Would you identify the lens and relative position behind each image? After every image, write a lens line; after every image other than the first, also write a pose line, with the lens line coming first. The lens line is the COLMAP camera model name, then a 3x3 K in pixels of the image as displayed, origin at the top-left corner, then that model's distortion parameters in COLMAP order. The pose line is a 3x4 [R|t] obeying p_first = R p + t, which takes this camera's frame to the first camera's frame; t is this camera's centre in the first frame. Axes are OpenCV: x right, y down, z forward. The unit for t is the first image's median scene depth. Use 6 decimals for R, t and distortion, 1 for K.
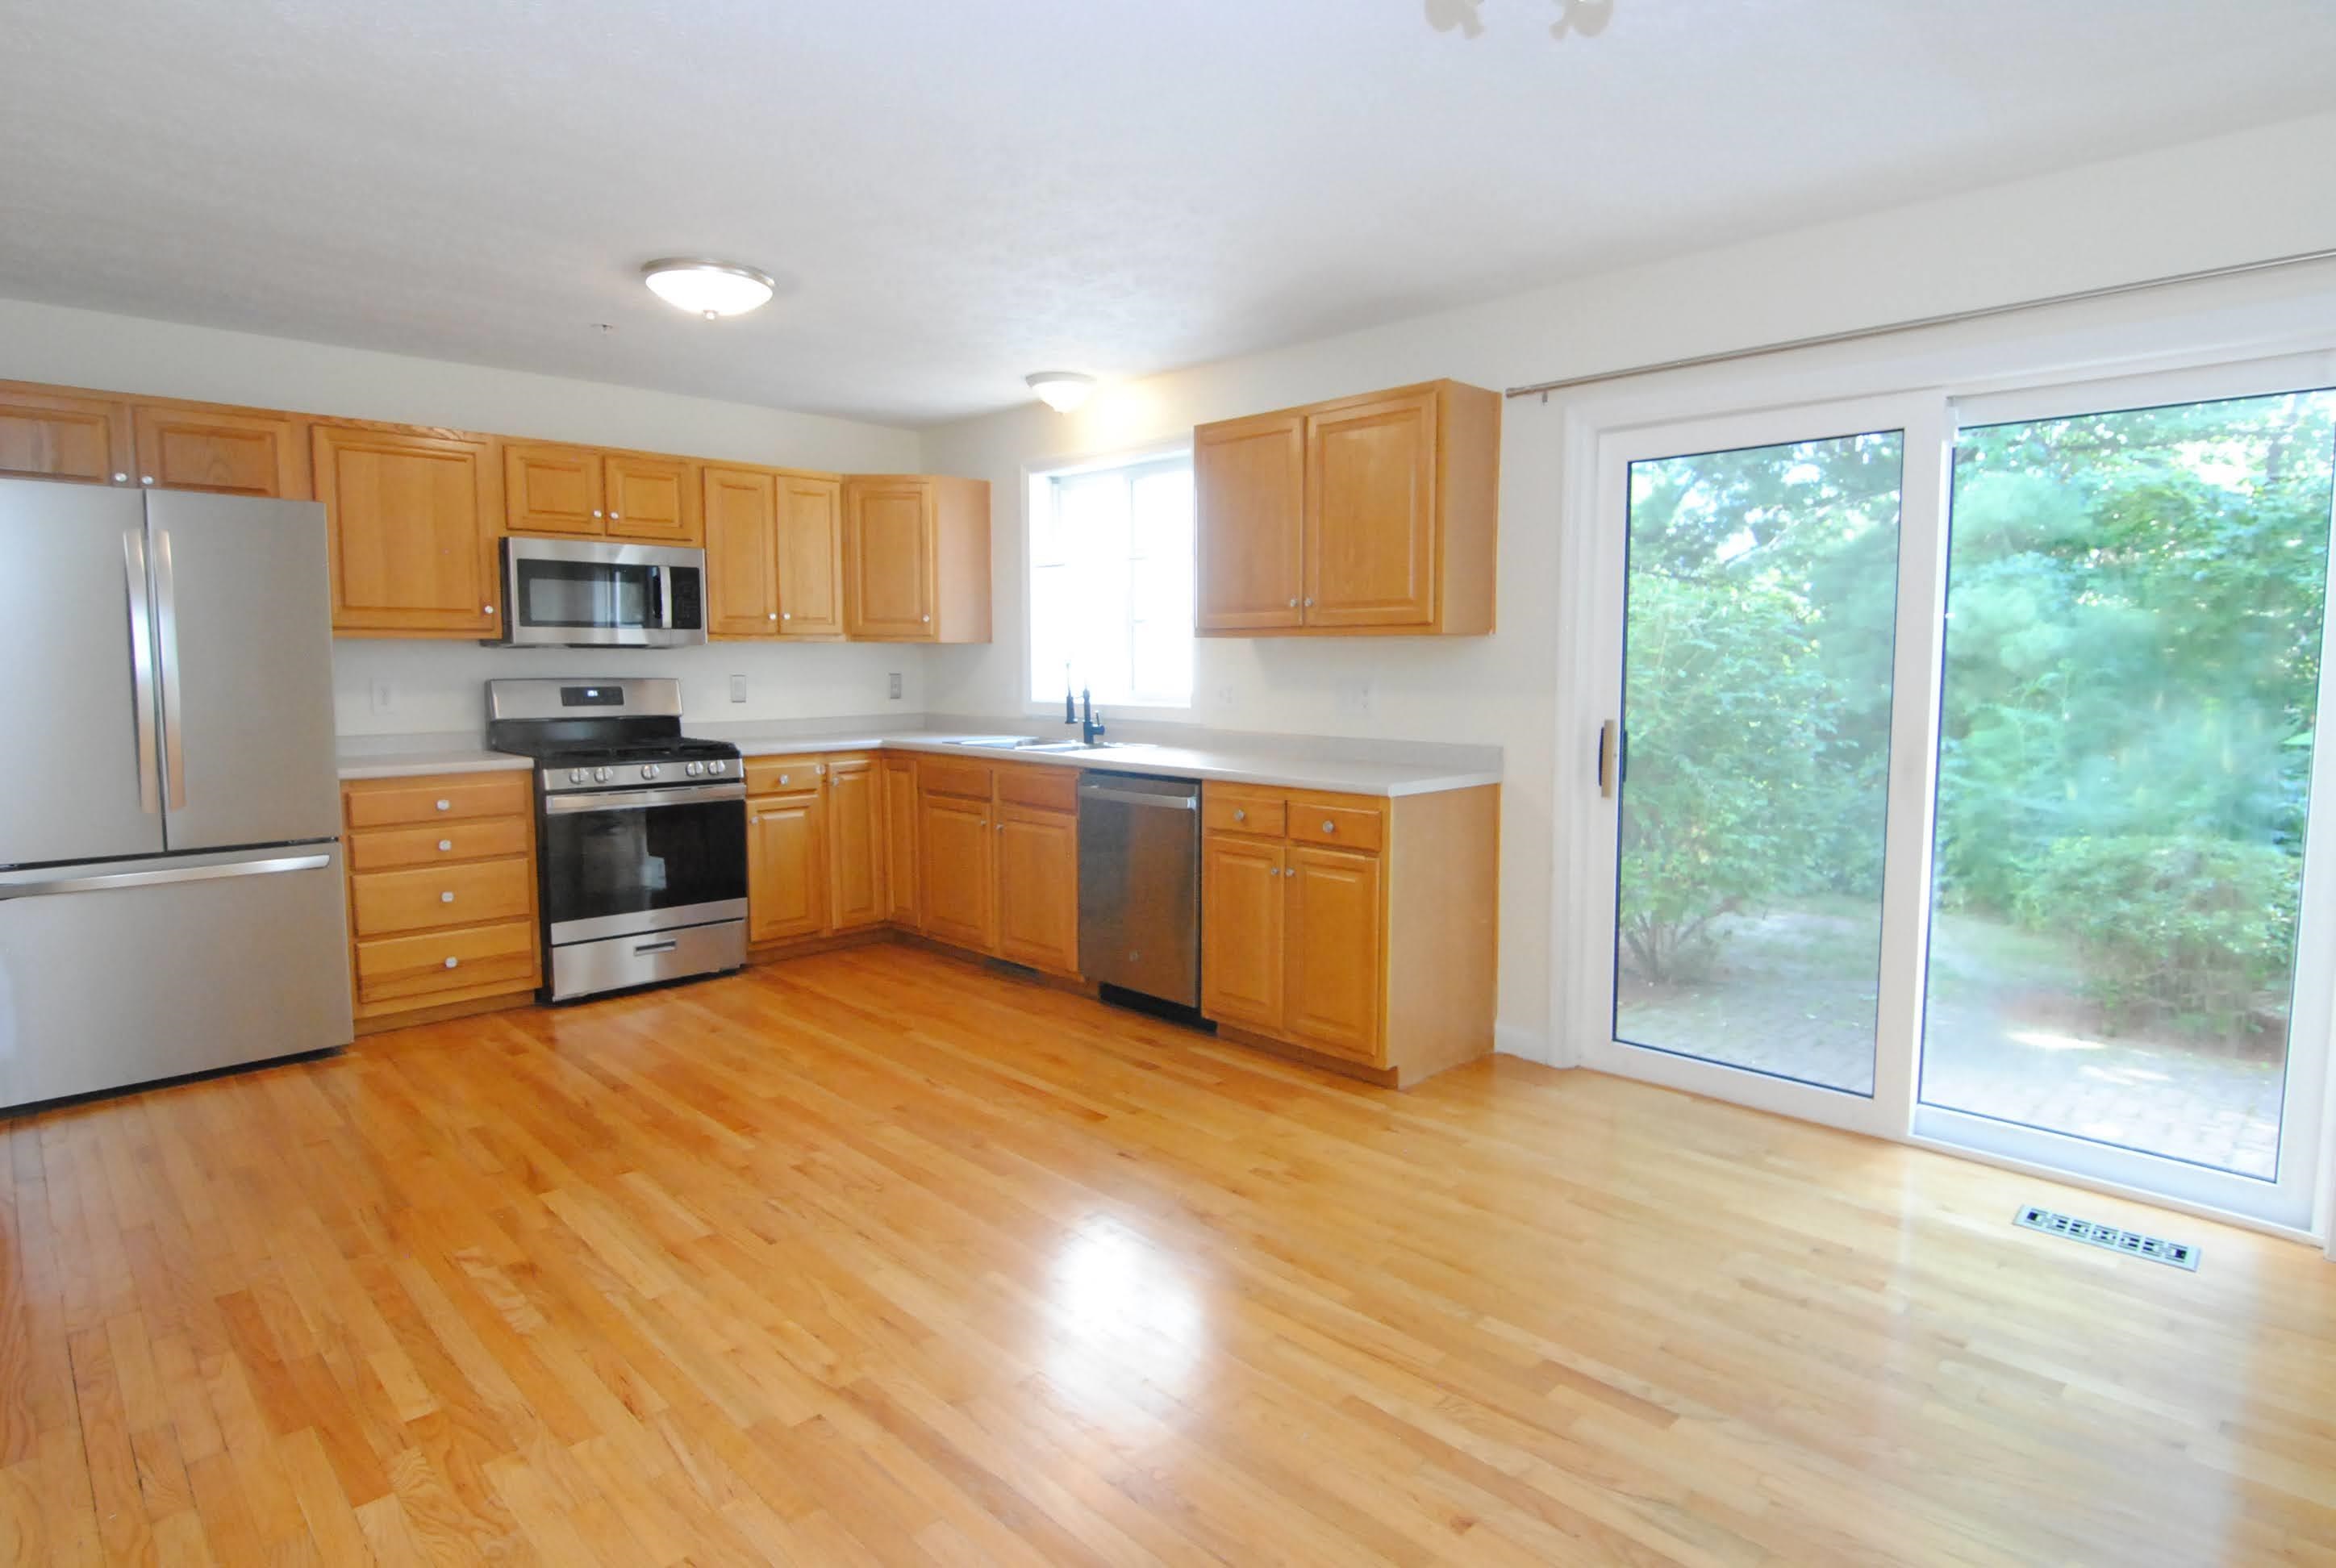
lens RADIAL K [[1266.2, 0, 1203.9], [0, 1266.2, 784.3], [0, 0, 1]] dist [-0.024525, -0.002924]
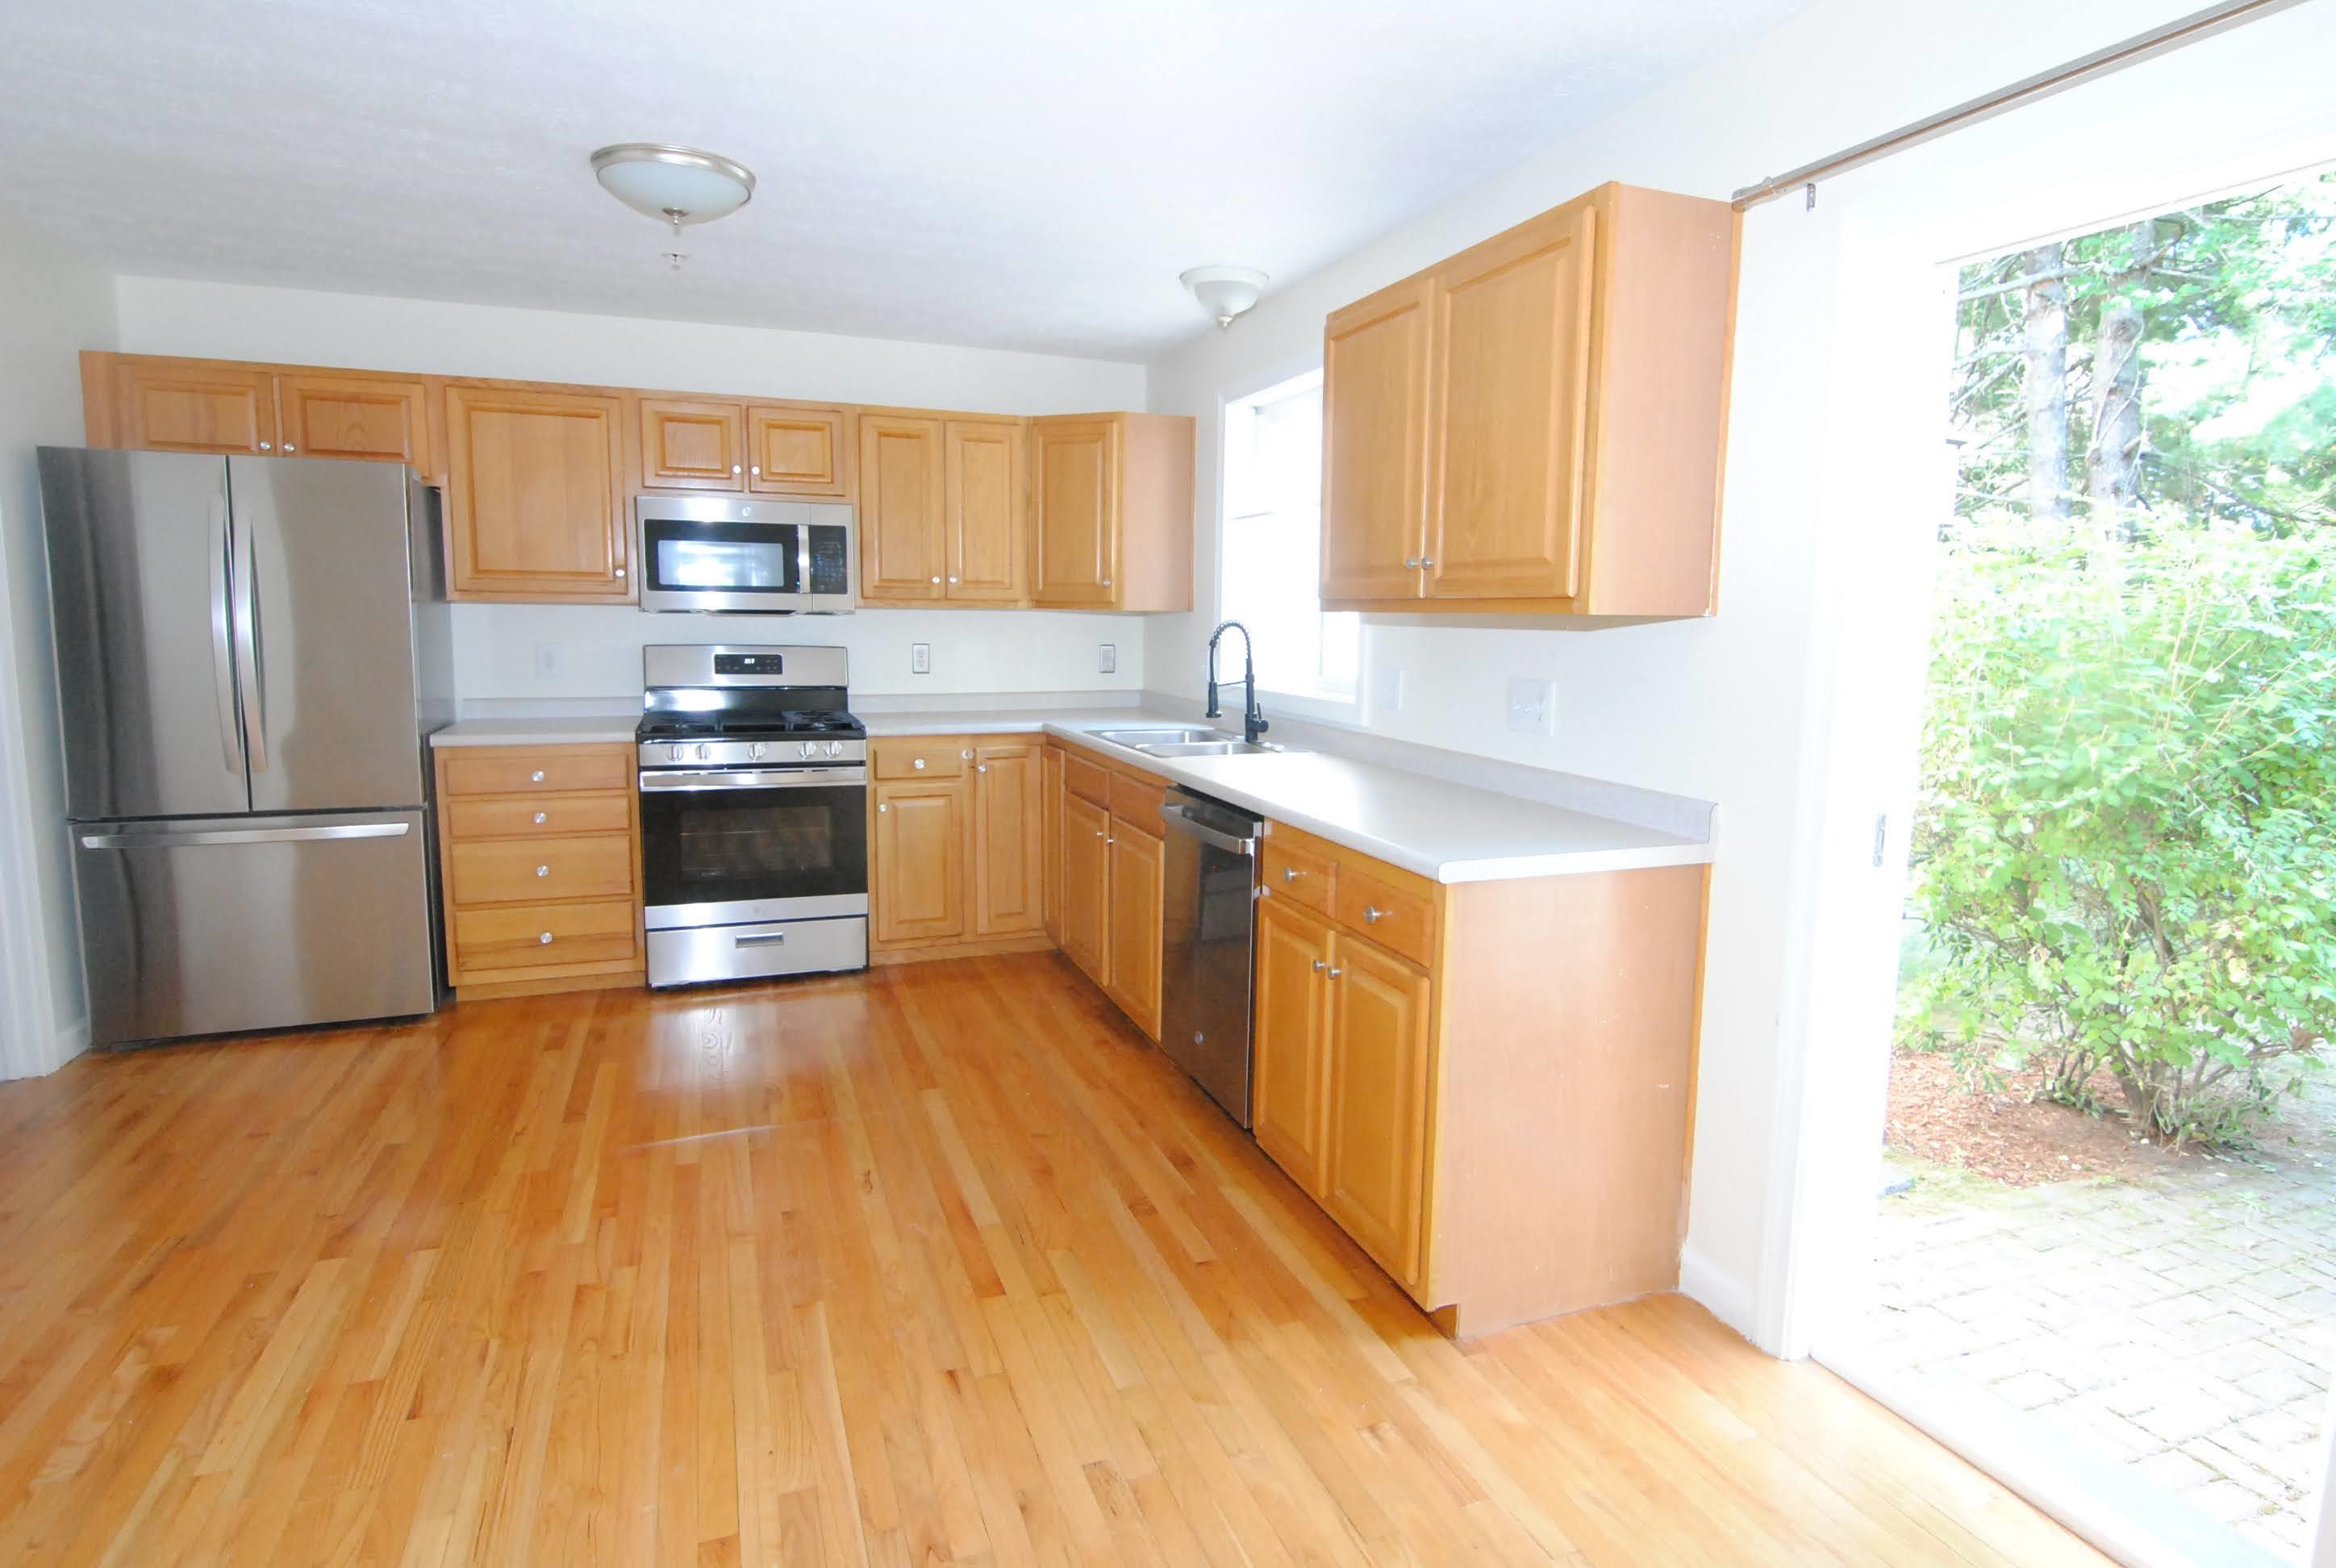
lens RADIAL K [[1229.2, 0, 1168.0], [0, 1229.2, 784.0], [0, 0, 1]] dist [-0.021413, -0.000880]
pose [[0.908034, 0.069855, -0.413030, 0.219590], [-0.054602, 0.997323, 0.048634, -0.049228], [0.415322, -0.021609, 0.909418, 0.337206]]
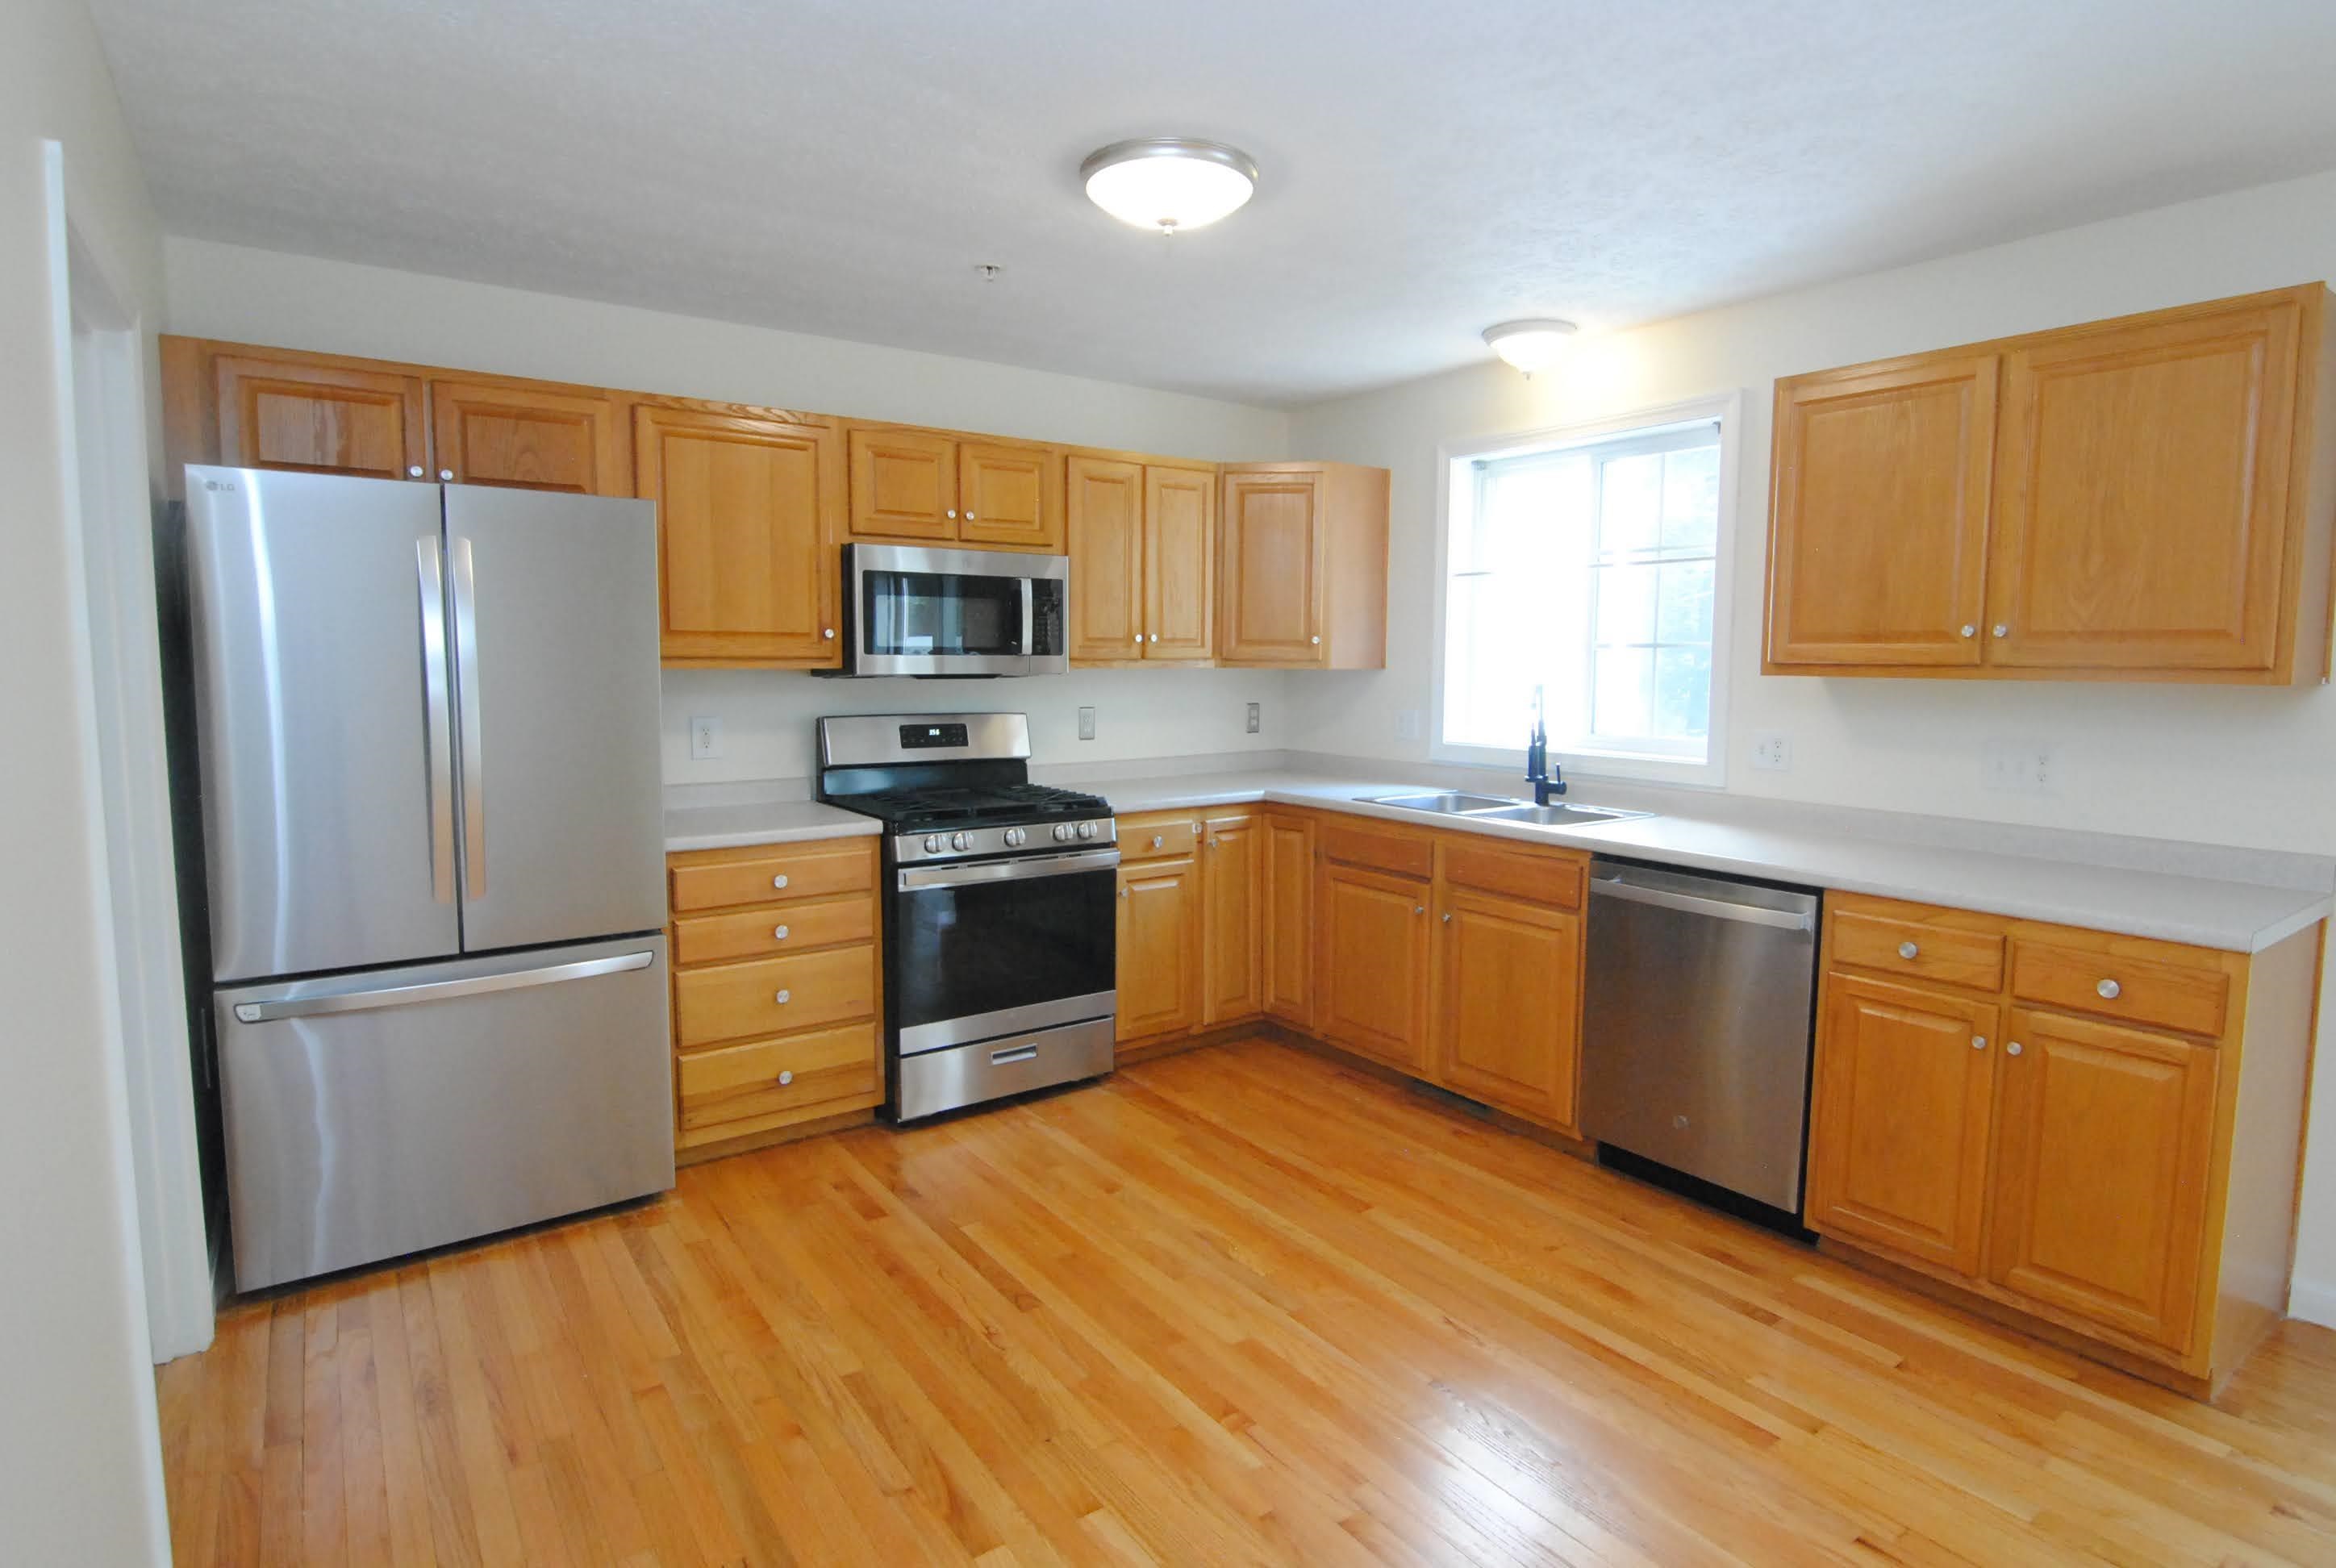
lens RADIAL K [[1226.5, 0, 1168.0], [0, 1226.5, 784.0], [0, 0, 1]] dist [0.000162, -0.021812]
pose [[0.985003, 0.021734, -0.171161, -0.228213], [-0.020926, 0.999760, 0.006524, -0.054447], [0.171262, -0.002844, 0.985221, 0.270546]]
